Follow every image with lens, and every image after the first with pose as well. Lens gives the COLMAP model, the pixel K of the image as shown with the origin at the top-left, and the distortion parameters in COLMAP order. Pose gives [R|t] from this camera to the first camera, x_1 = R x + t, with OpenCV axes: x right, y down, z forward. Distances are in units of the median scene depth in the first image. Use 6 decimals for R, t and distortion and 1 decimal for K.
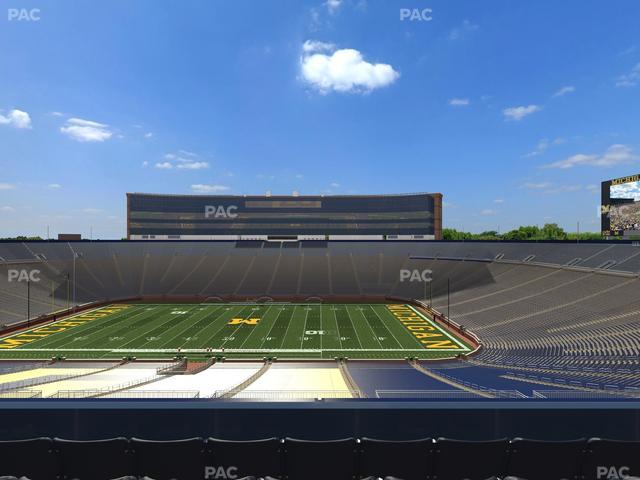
lens RADIAL K [[319.8, 0, 320.0], [0, 319.8, 240.0], [0, 0, 1]] dist [-0.000108, -0.000031]
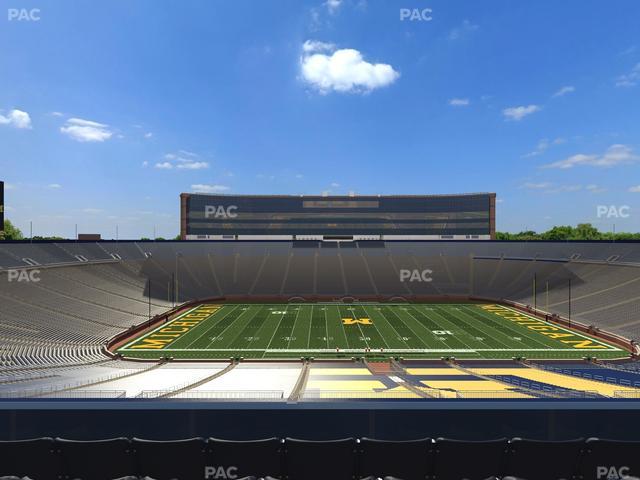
lens RADIAL K [[319.8, 0, 320.0], [0, 319.8, 240.0], [0, 0, 1]] dist [-0.000108, -0.000031]
pose [[1.000000, -0.000065, -0.000177, -0.187641], [0.000065, 1.000000, -0.000015, -0.000018], [0.000177, 0.000015, 1.000000, -0.000057]]
